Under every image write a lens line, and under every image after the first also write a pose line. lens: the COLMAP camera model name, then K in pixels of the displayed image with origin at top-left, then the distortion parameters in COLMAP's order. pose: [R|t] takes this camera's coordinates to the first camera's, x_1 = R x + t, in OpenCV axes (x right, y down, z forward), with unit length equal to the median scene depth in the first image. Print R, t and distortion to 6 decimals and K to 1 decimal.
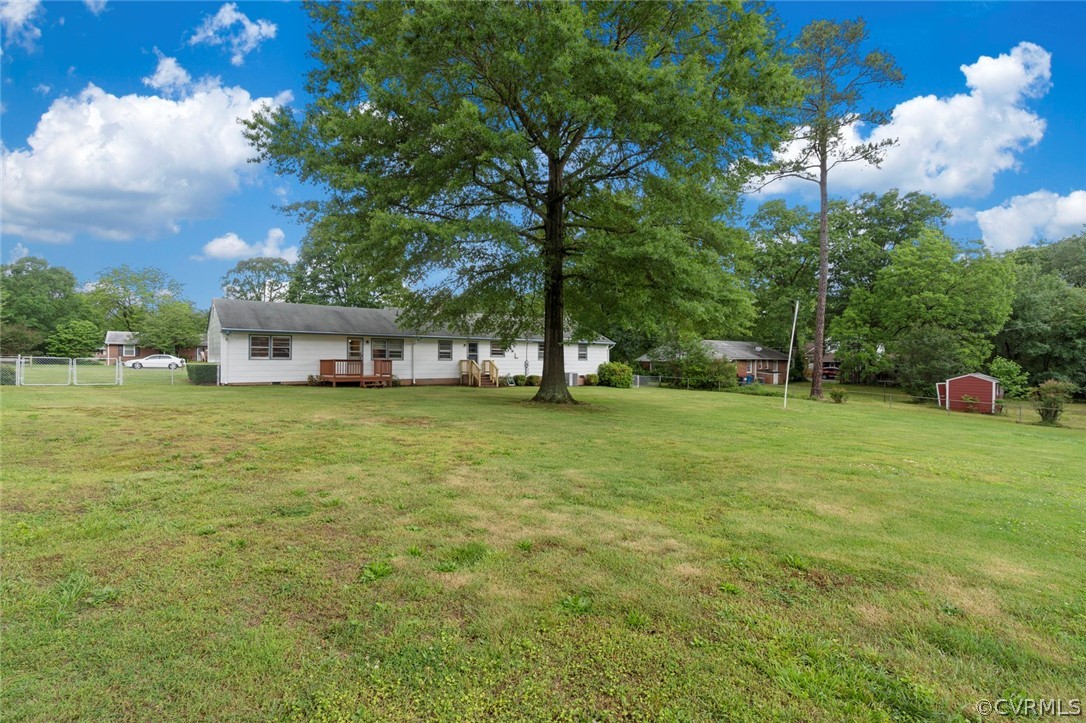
lens RADIAL K [[493.4, 0, 545.0], [0, 493.4, 359.5], [0, 0, 1]] dist [0.001908, 0.000680]
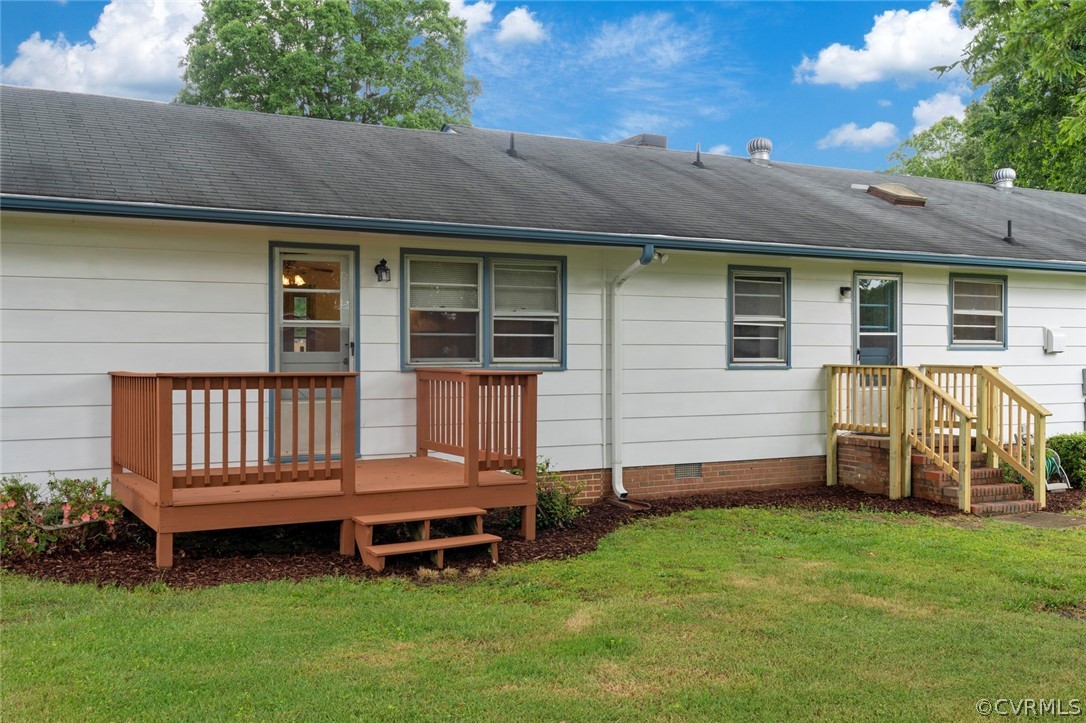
lens RADIAL K [[1089.2, 0, 542.0], [0, 1089.2, 362.5], [0, 0, 1]] dist [0.009984, 0.000000]
pose [[0.983185, -0.003266, -0.182581, -0.218660], [0.005050, 0.999944, 0.009309, -0.005002], [0.182541, -0.010075, 0.983147, 0.590619]]
